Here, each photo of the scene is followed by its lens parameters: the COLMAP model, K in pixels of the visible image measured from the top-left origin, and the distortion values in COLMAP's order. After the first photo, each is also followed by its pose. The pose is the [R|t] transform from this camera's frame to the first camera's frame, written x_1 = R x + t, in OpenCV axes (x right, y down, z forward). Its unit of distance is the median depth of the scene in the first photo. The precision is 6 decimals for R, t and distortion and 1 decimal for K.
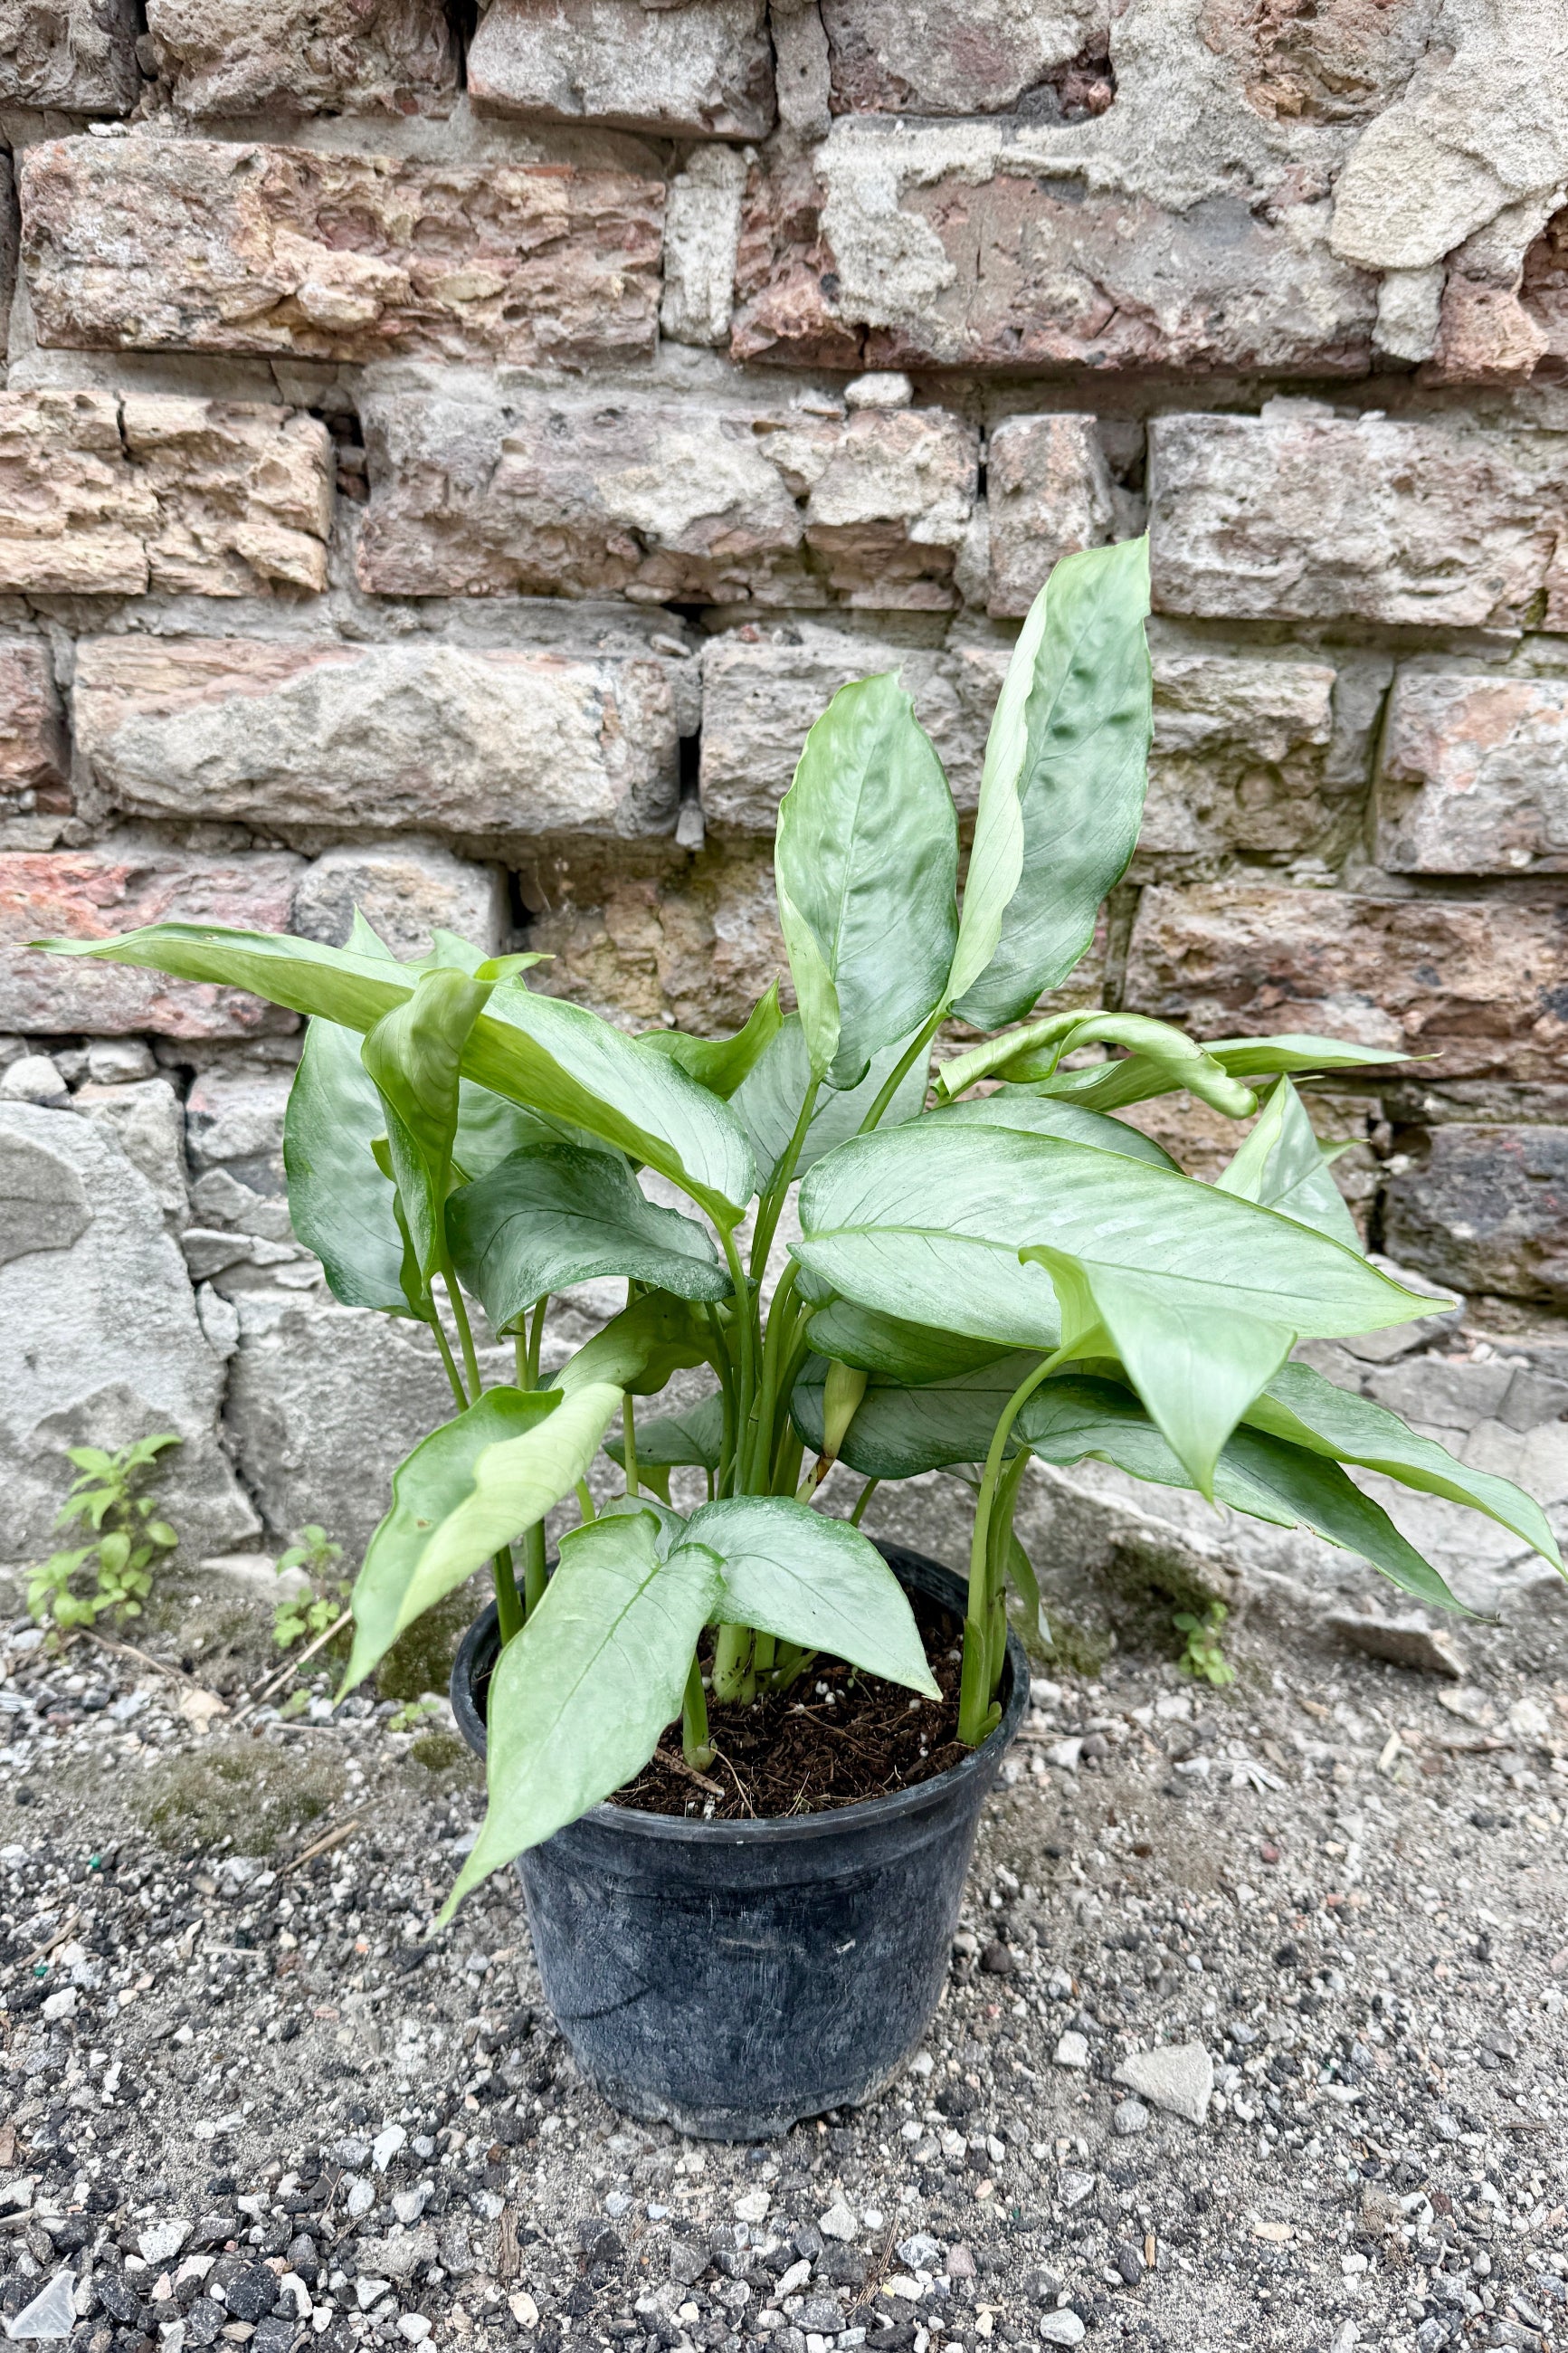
lens RADIAL K [[1858.7, 0, 800.4], [0, 1858.7, 1164.8], [0, 0, 1]] dist [0.081442, -0.133221]
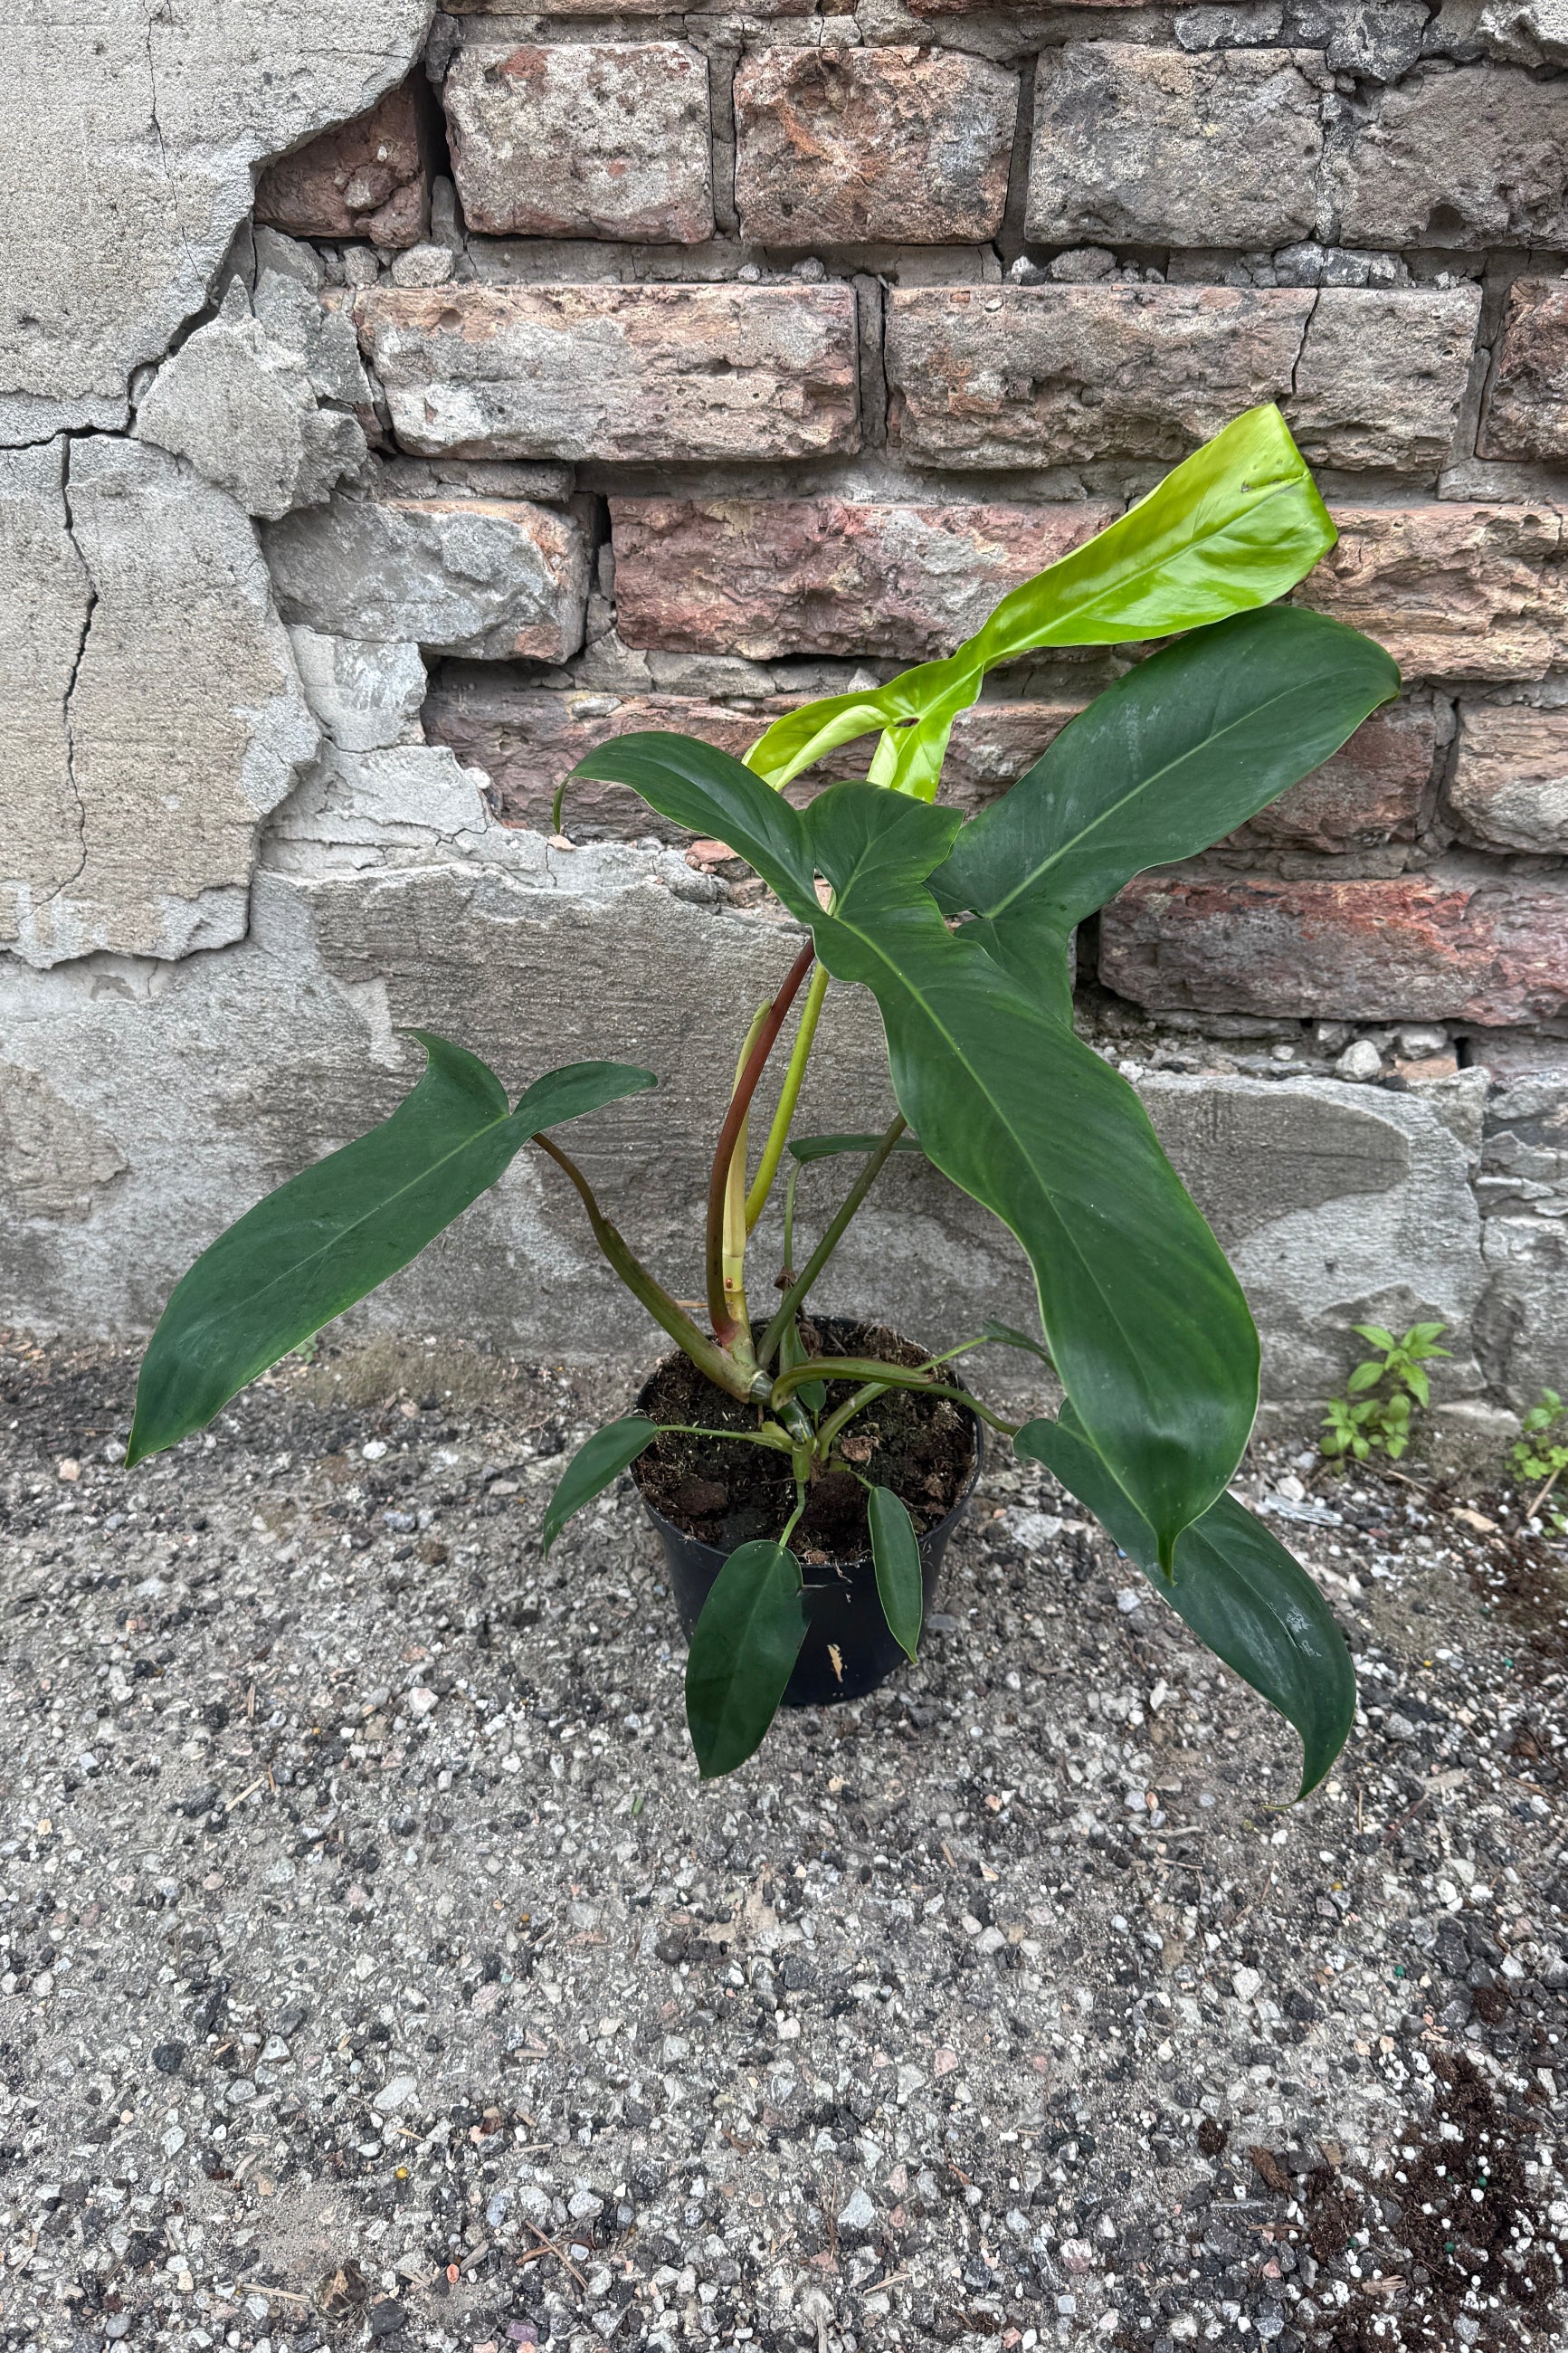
lens RADIAL K [[1858.7, 0, 772.9], [0, 1858.7, 1176.3], [0, 0, 1]] dist [0.081442, -0.133221]
pose [[0.996799, 0.011647, -0.079097, -0.723489], [0.013530, 0.950490, 0.310461, -0.375349], [0.078797, -0.310538, 0.947289, -0.239981]]
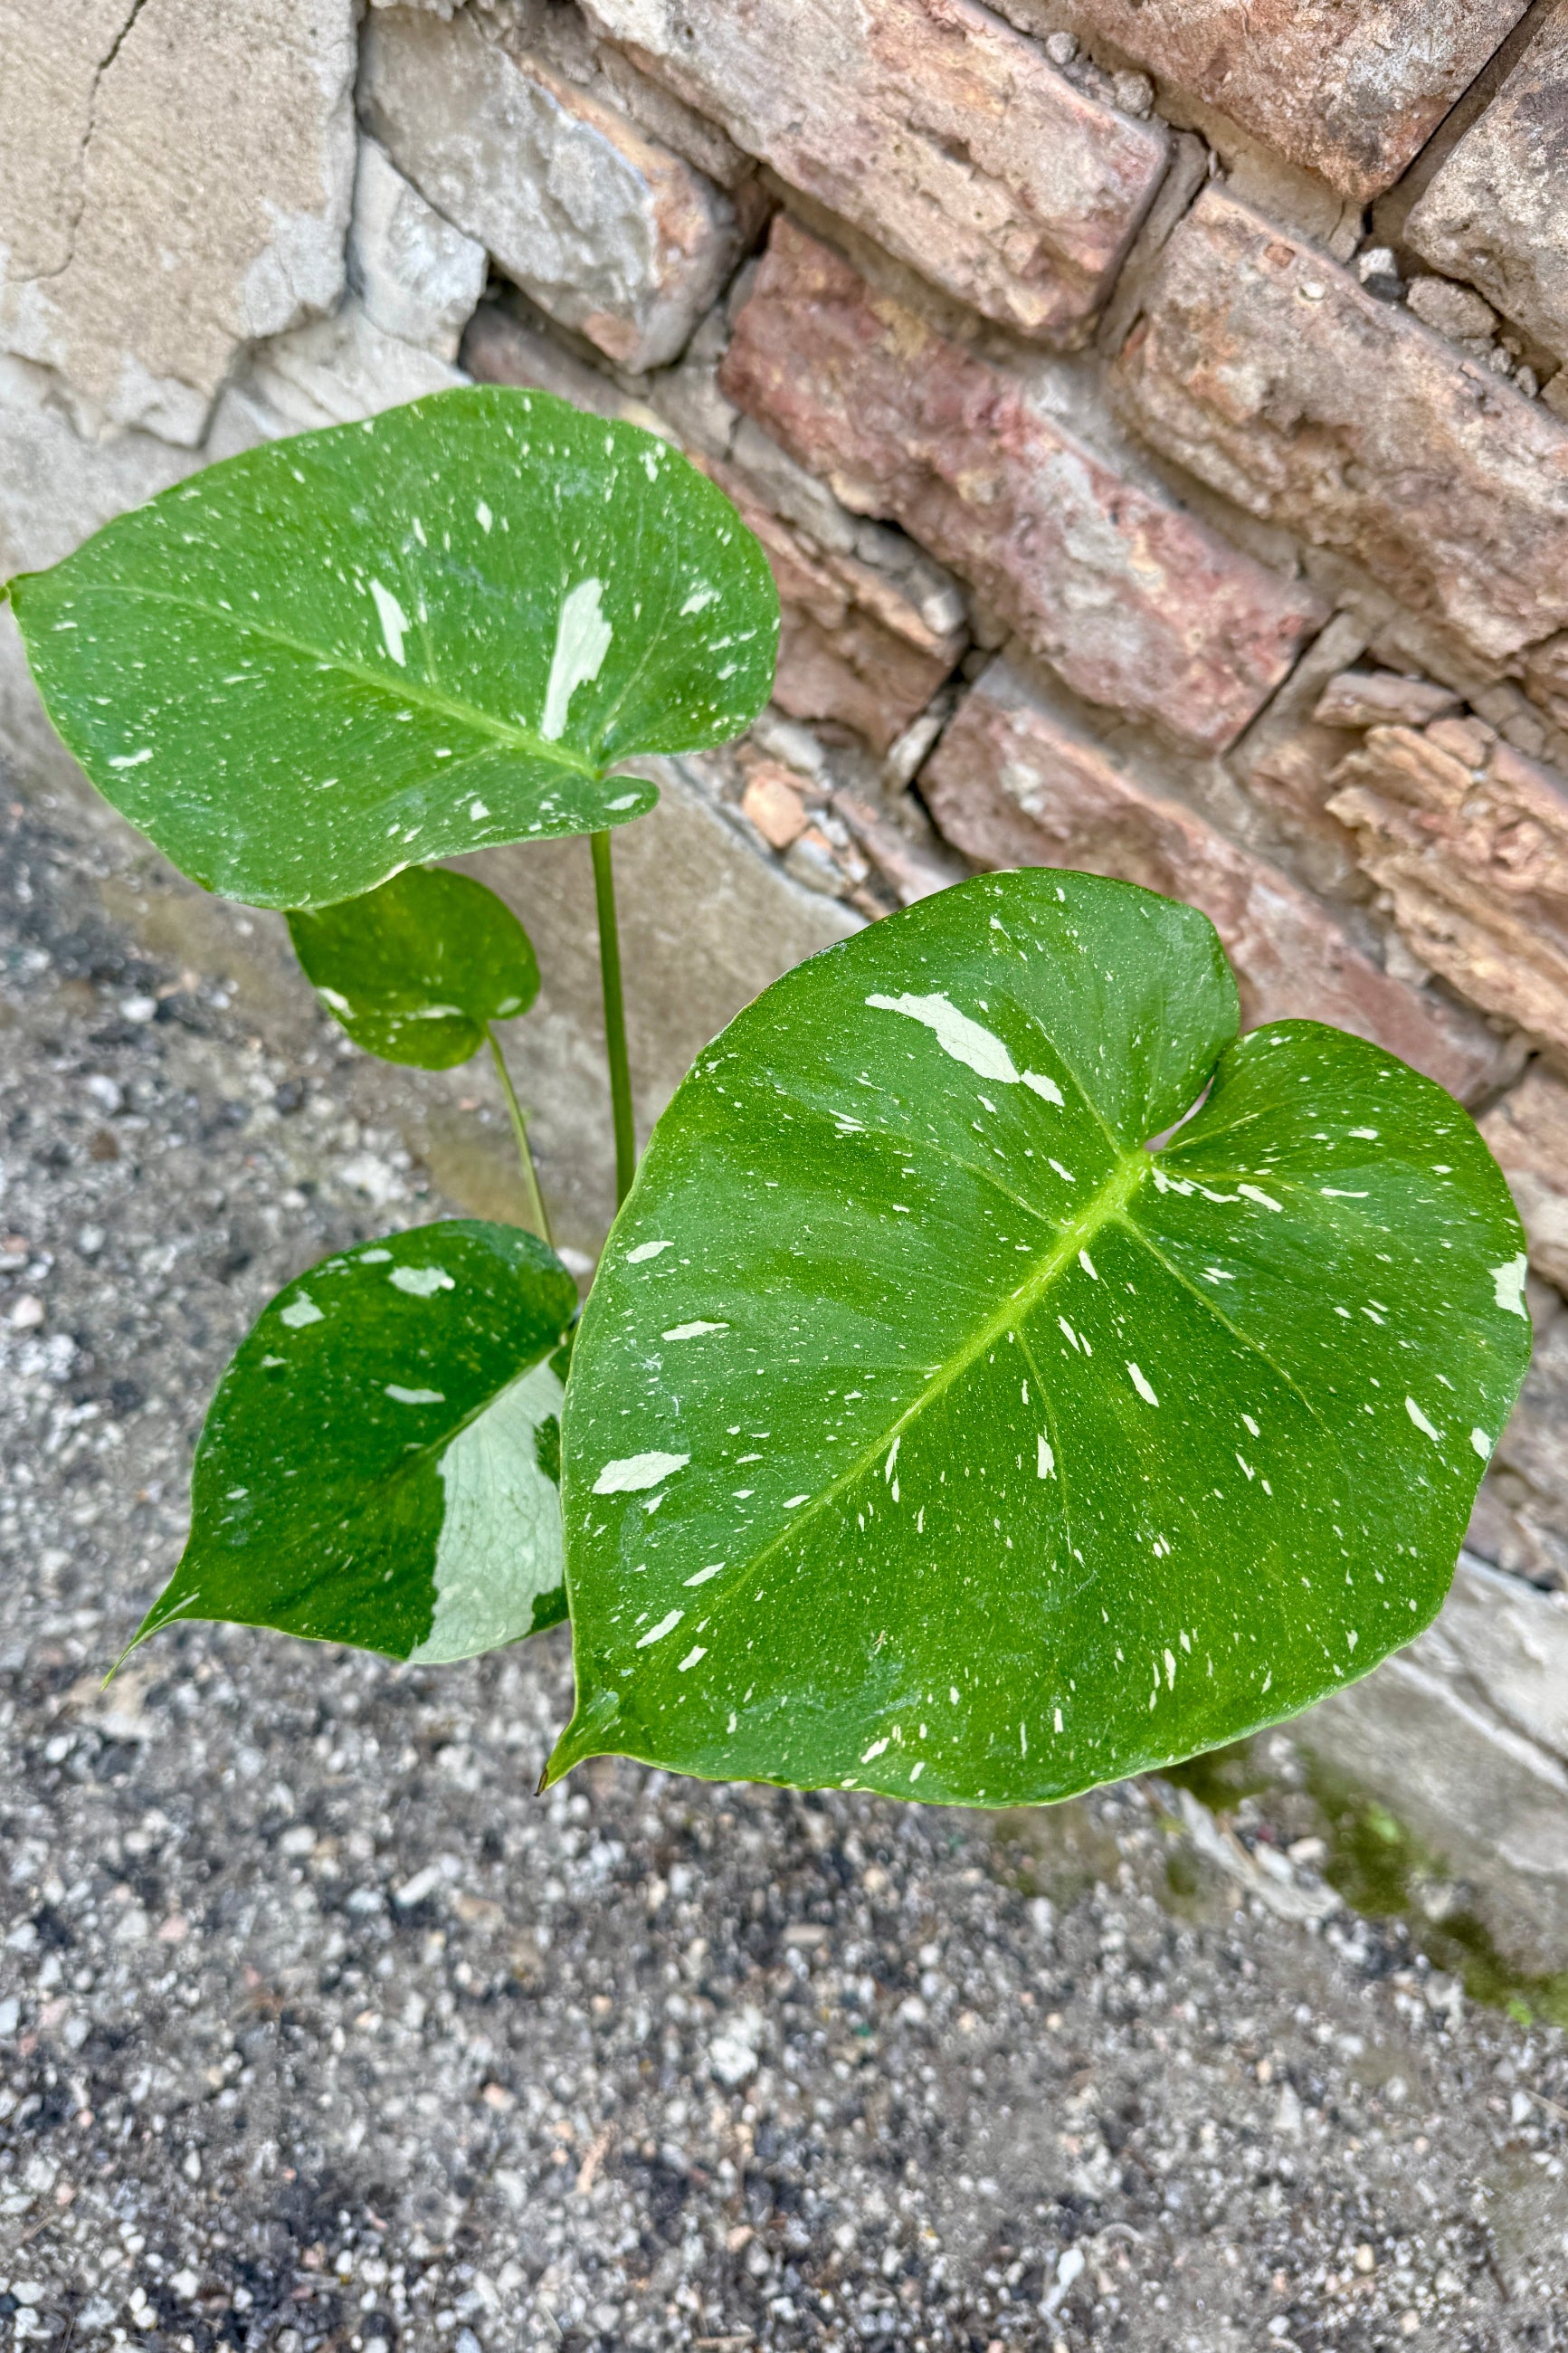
lens RADIAL K [[1707.7, 0, 780.8], [0, 1707.7, 1190.6], [0, 0, 1]] dist [-0.010903, -0.011531]
pose [[0.817210, 0.574666, -0.043896, -0.623258], [-0.443051, 0.675102, 0.589867, -0.580524], [0.368611, -0.462597, 0.806306, 0.149435]]
